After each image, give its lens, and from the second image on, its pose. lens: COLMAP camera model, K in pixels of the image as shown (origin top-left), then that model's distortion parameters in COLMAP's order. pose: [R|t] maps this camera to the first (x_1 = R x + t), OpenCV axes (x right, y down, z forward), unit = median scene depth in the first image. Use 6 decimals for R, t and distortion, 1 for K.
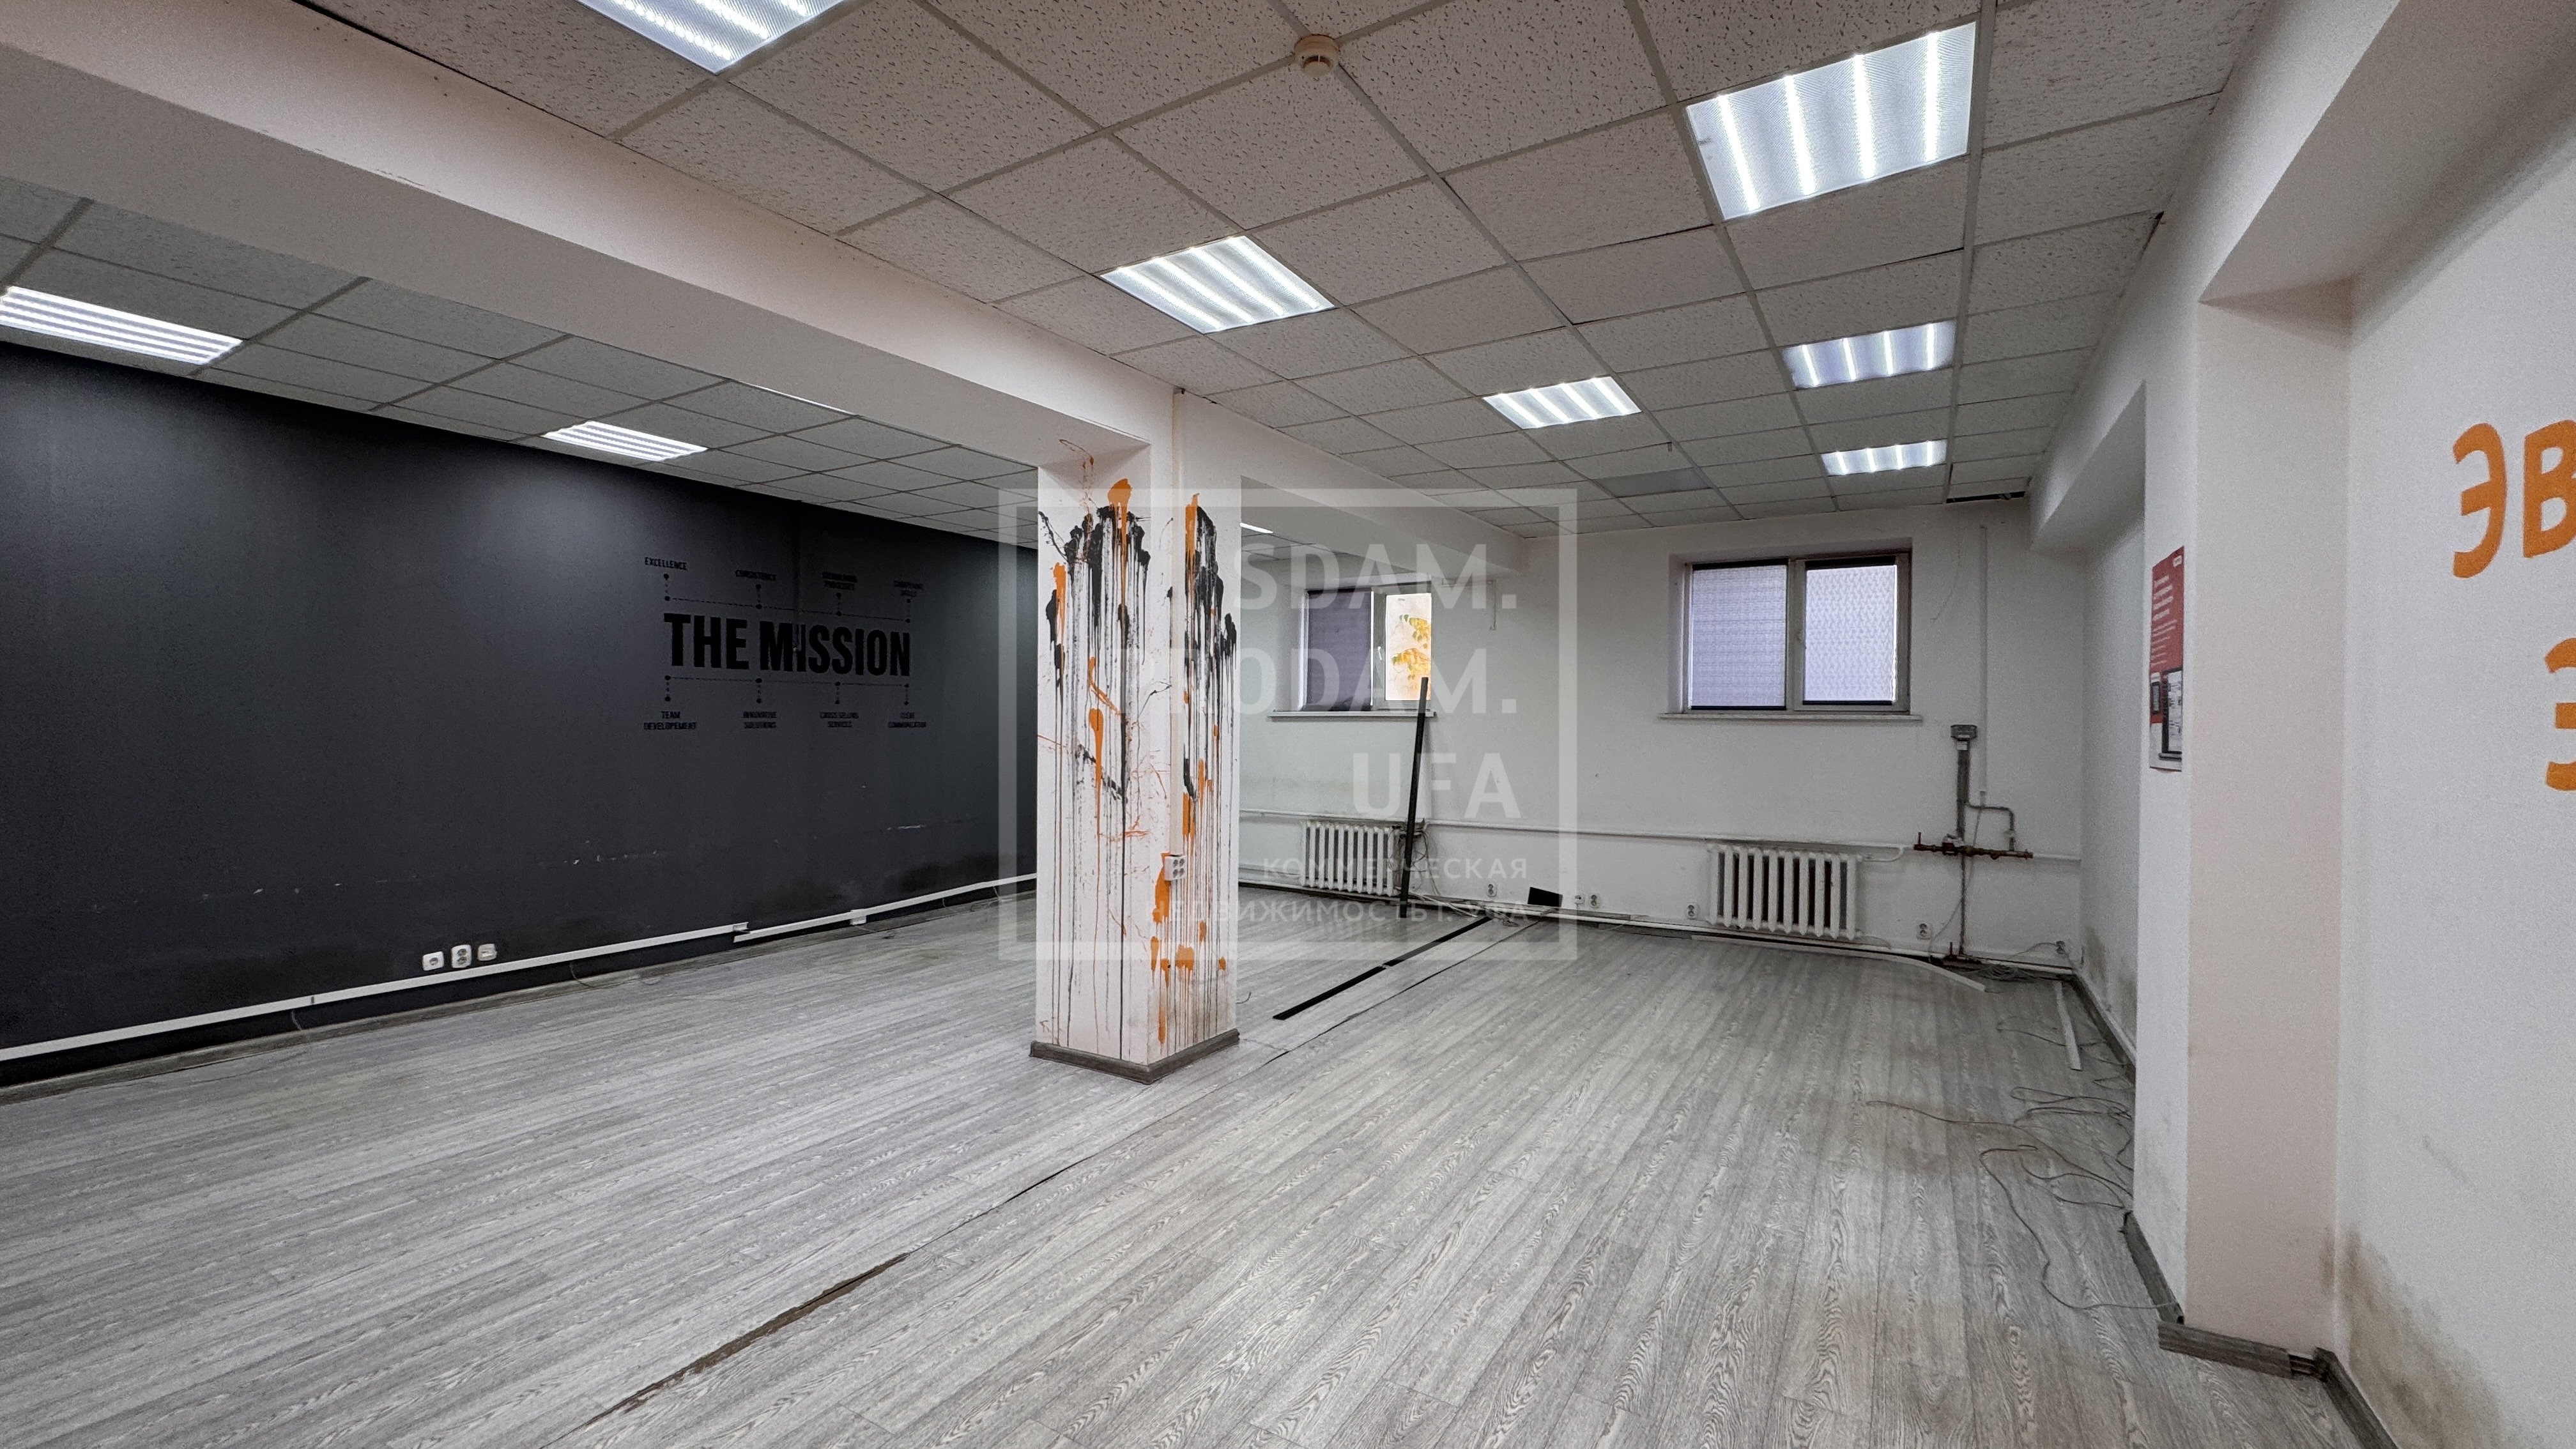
lens RADIAL K [[1026.6, 0, 1282.5], [0, 1026.6, 715.9], [0, 0, 1]] dist [0.003115, -0.000473]
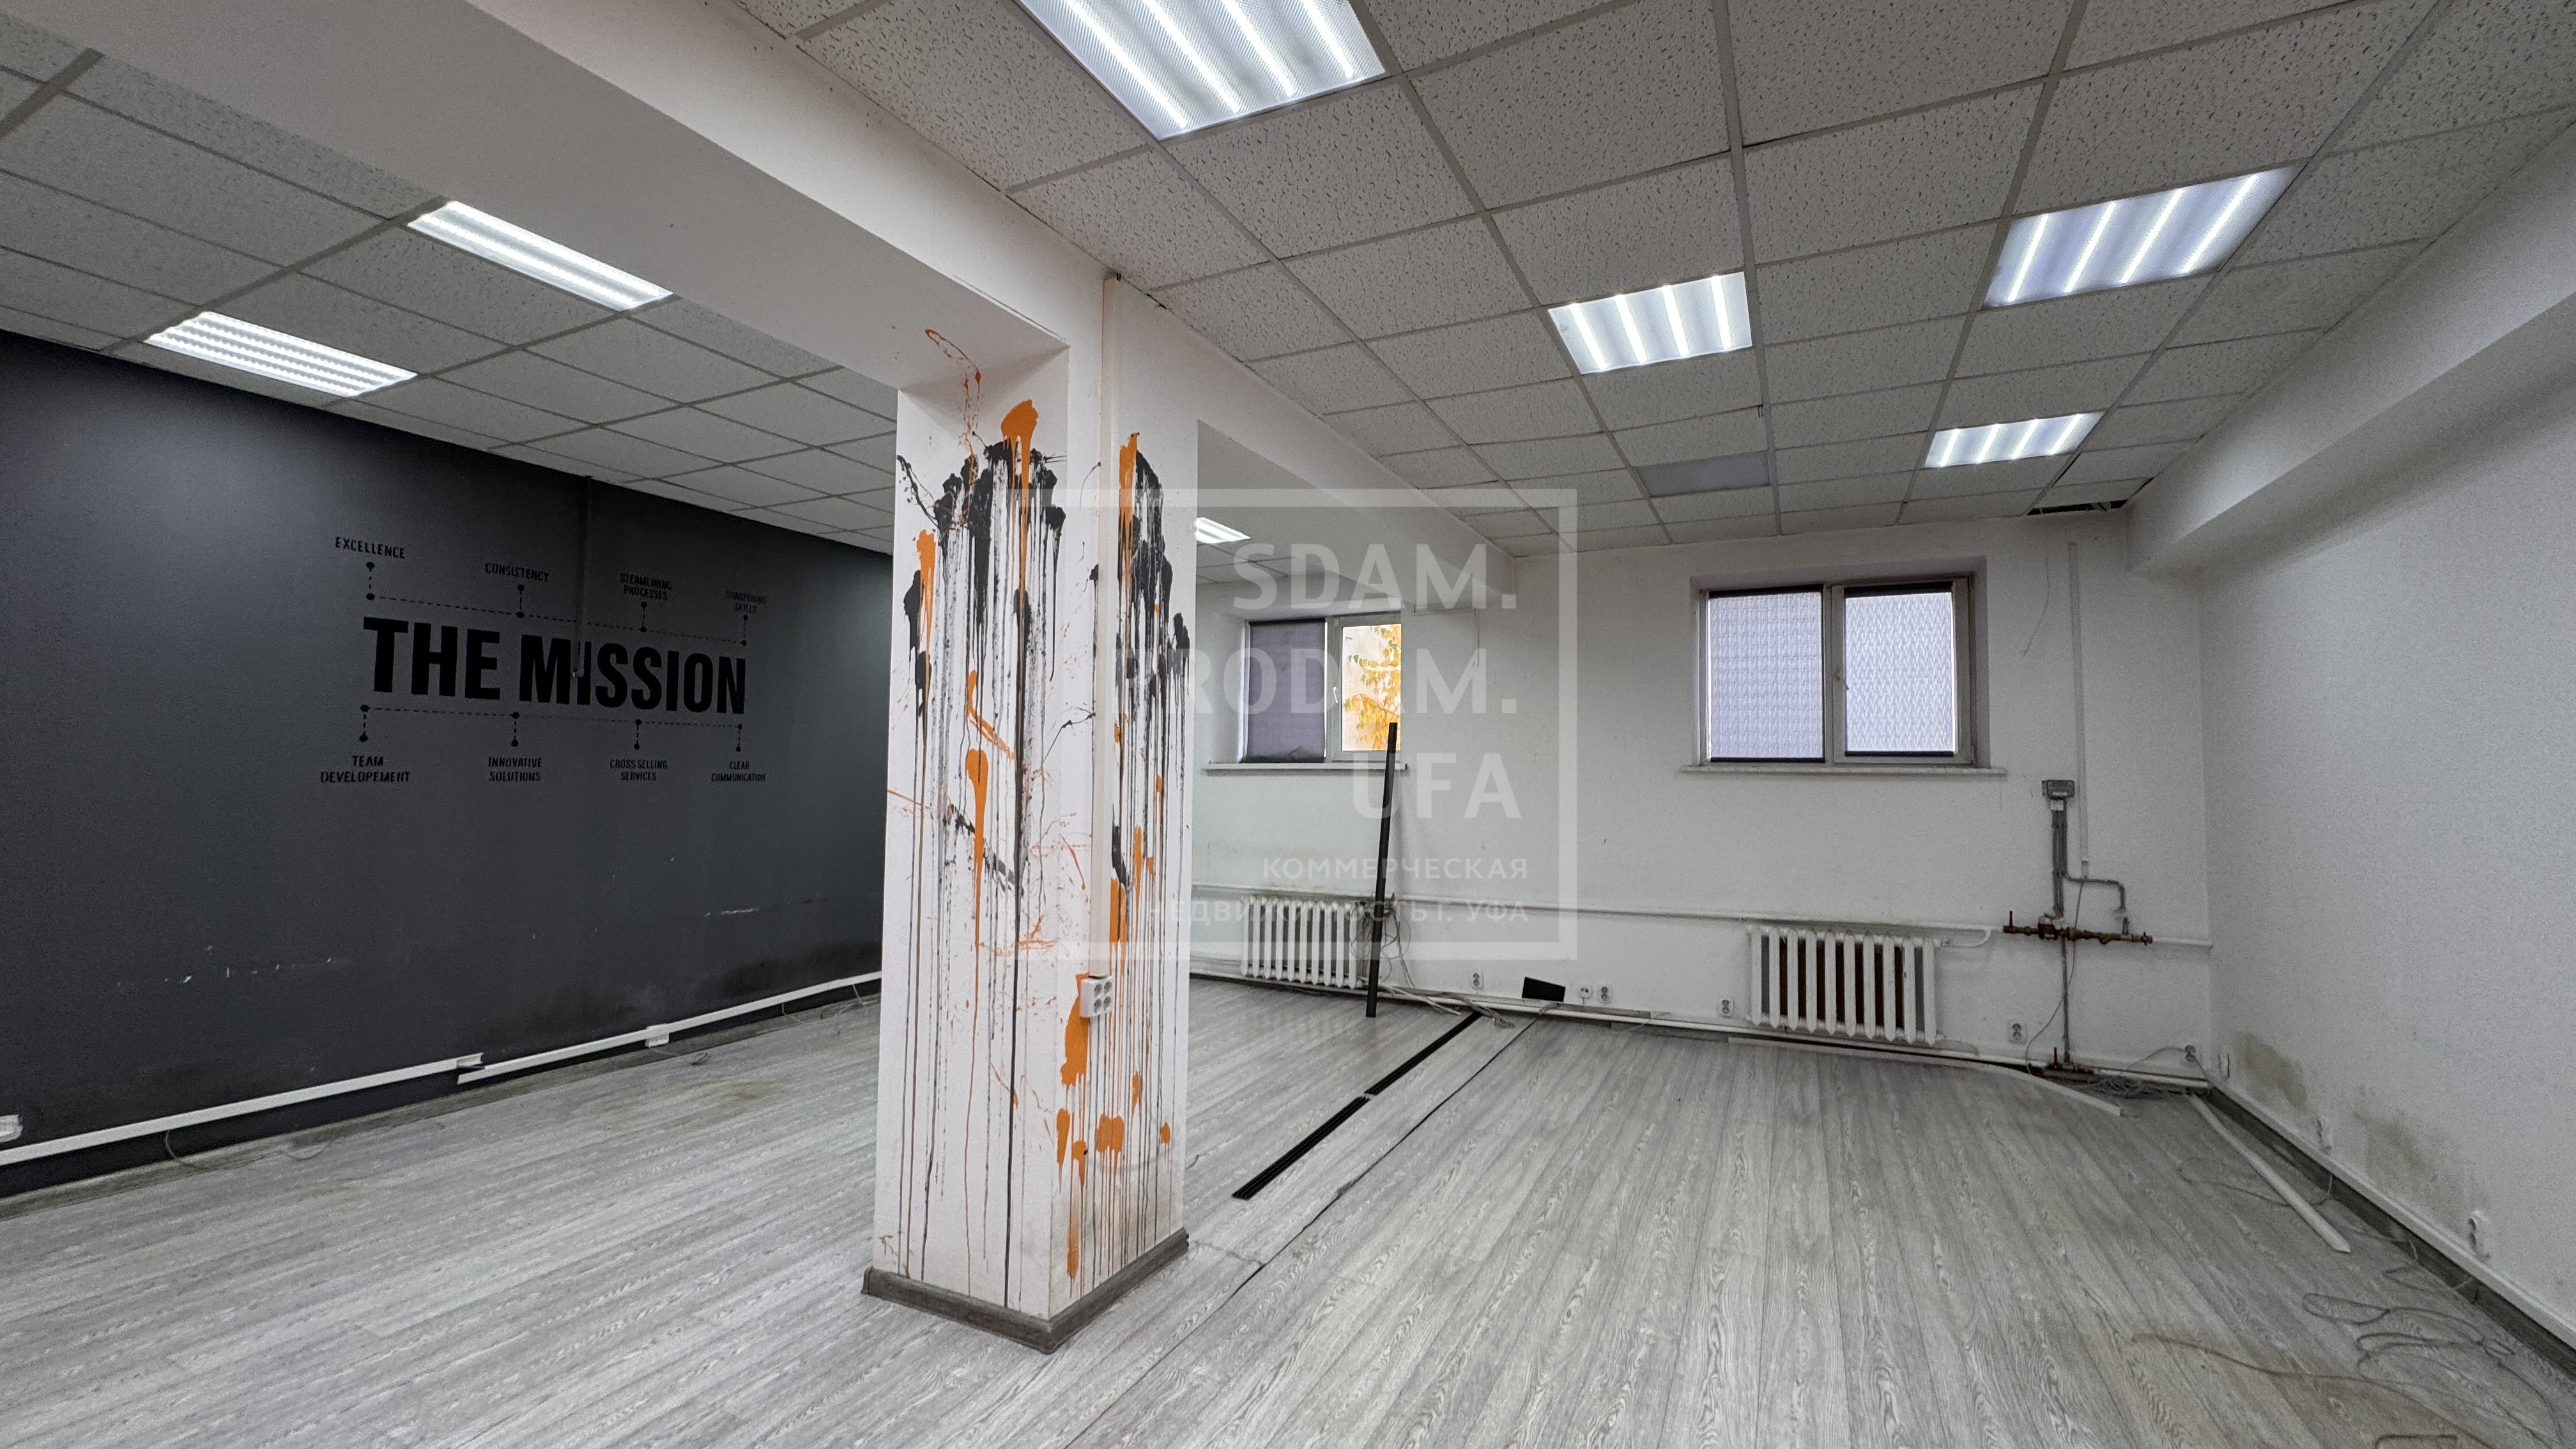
lens RADIAL K [[1026.6, 0, 1283.5], [0, 1026.6, 716.8], [0, 0, 1]] dist [0.003115, -0.000473]
pose [[0.996118, 0.007648, 0.087692, -0.038760], [-0.002819, 0.998480, -0.055051, 0.006737], [-0.087979, 0.054590, 0.994625, 0.285712]]
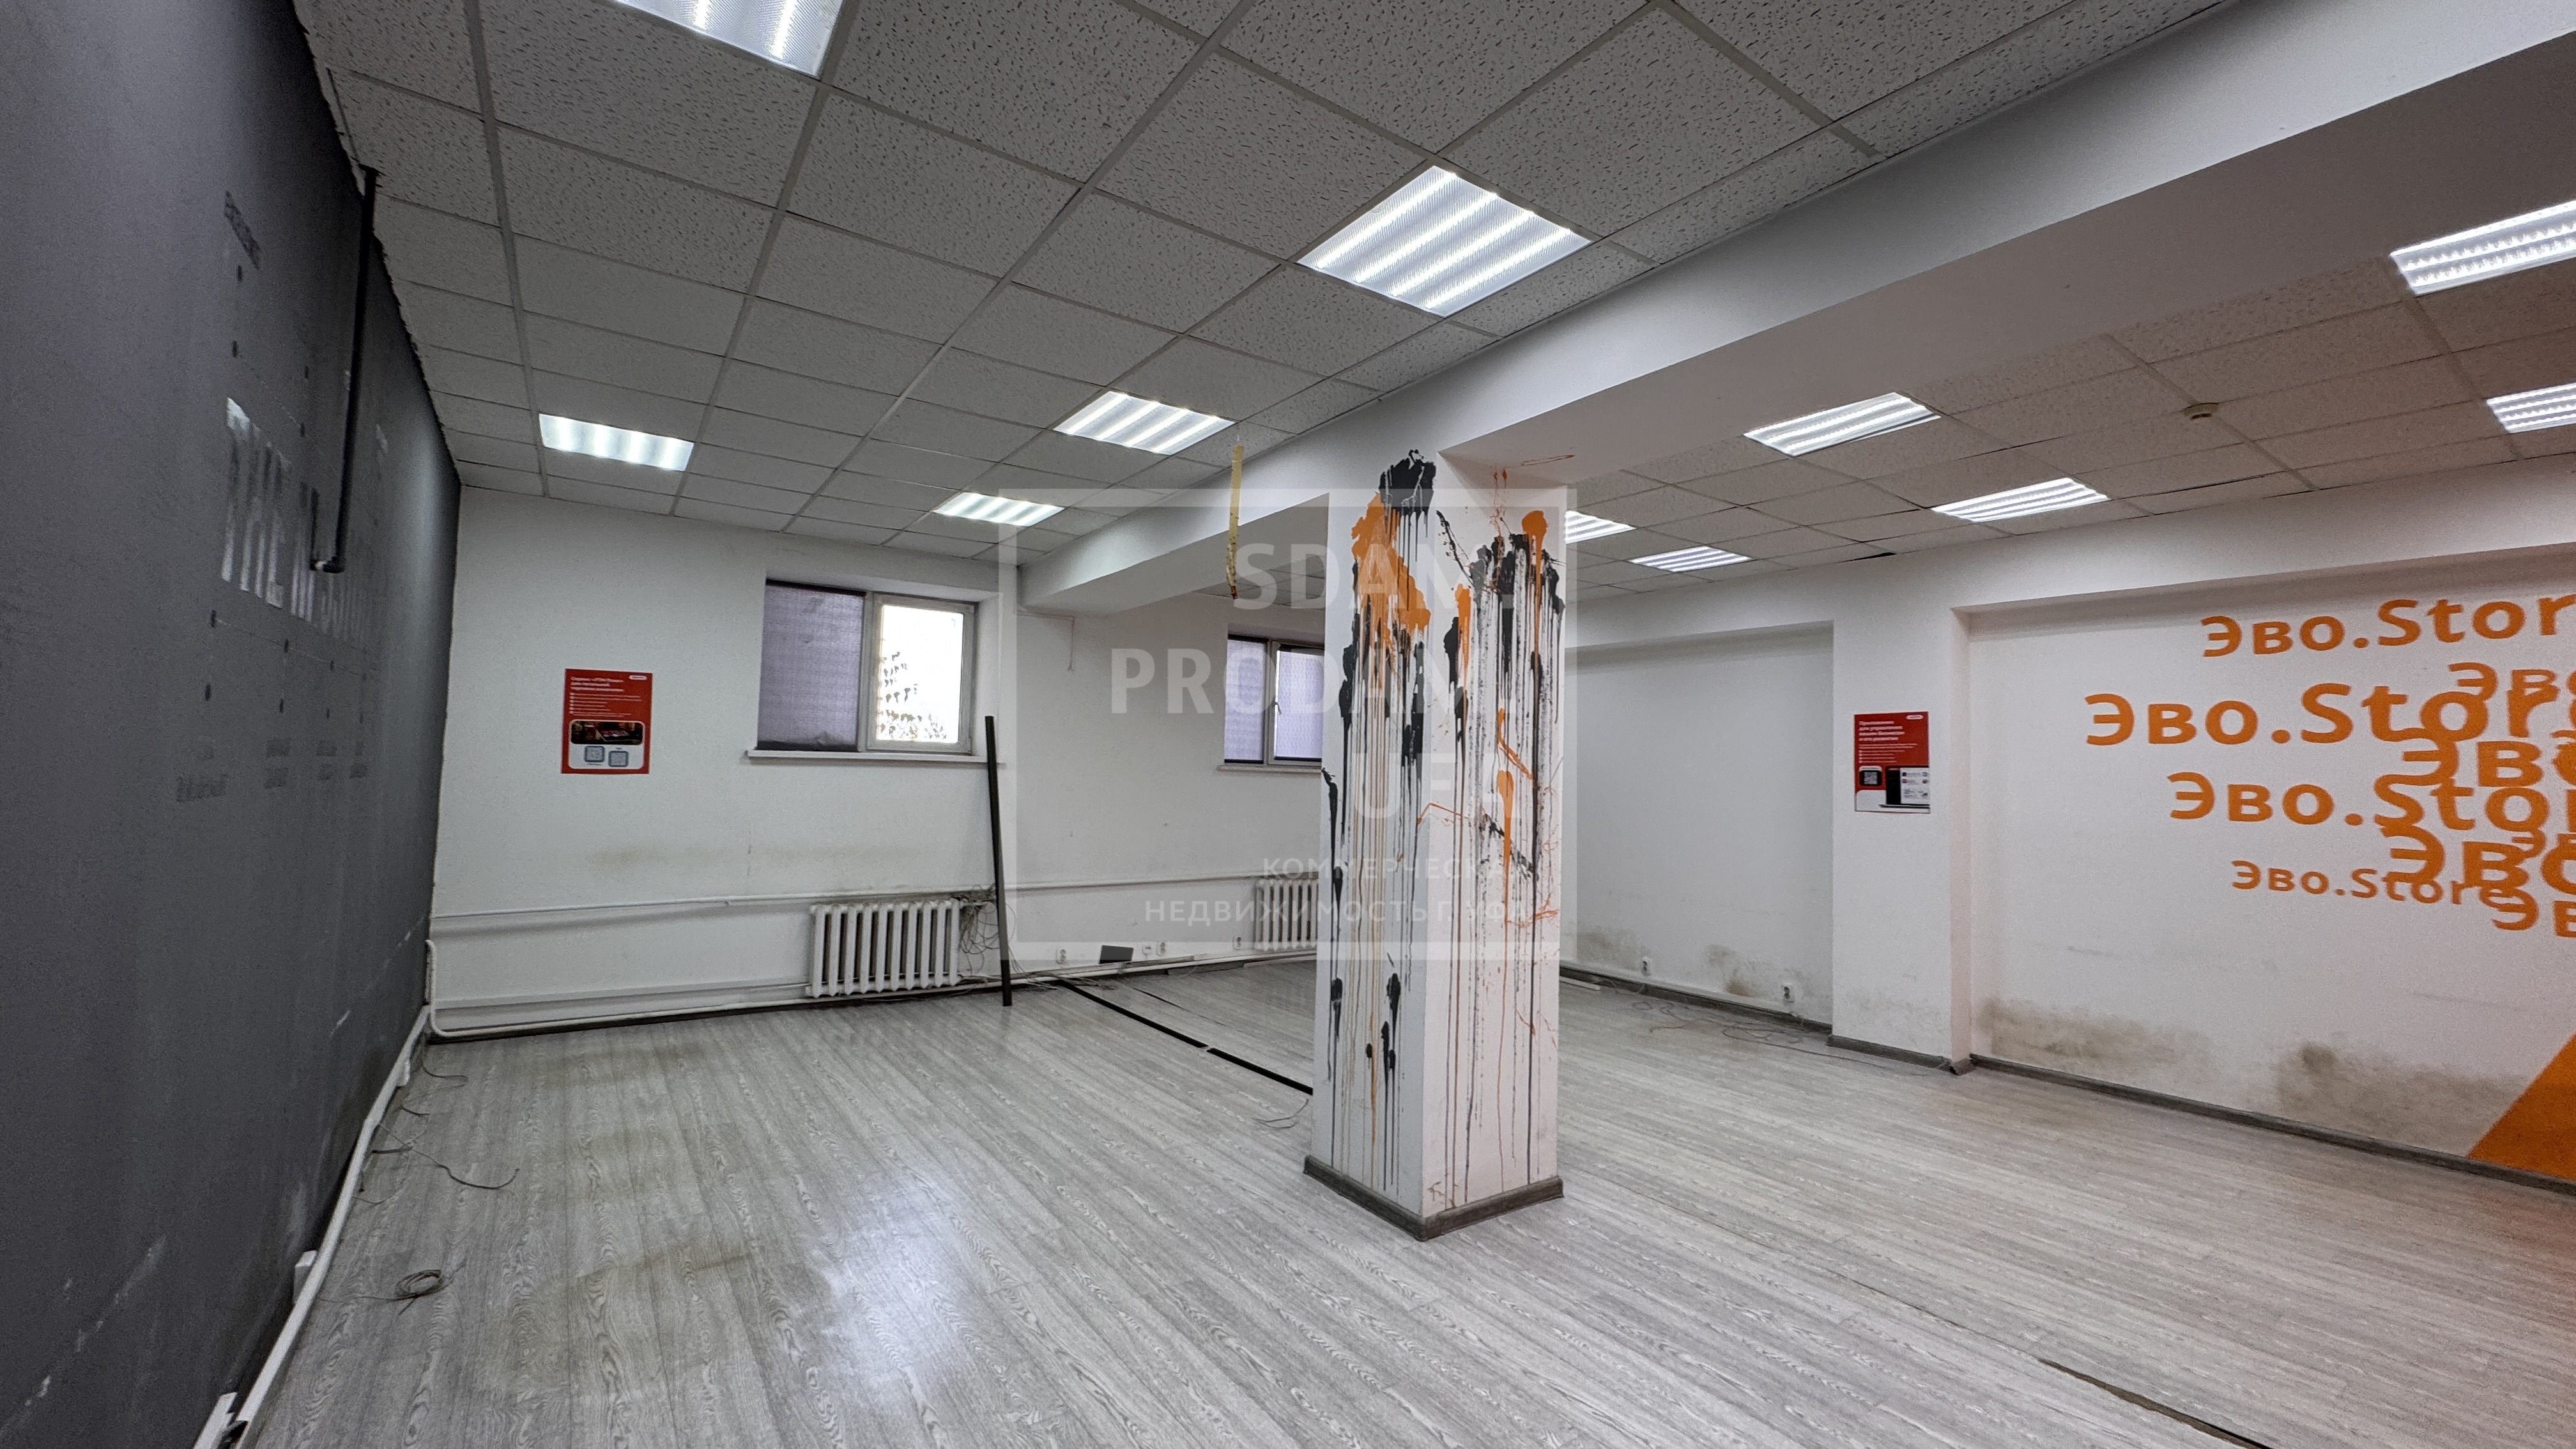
lens RADIAL K [[1026.6, 0, 1297.5], [0, 1026.6, 712.3], [0, 0, 1]] dist [0.003115, -0.000473]
pose [[0.389323, 0.059451, 0.919181, -0.871555], [-0.027585, 0.998220, -0.052879, -0.004699], [-0.920688, -0.004768, 0.390270, 0.711265]]
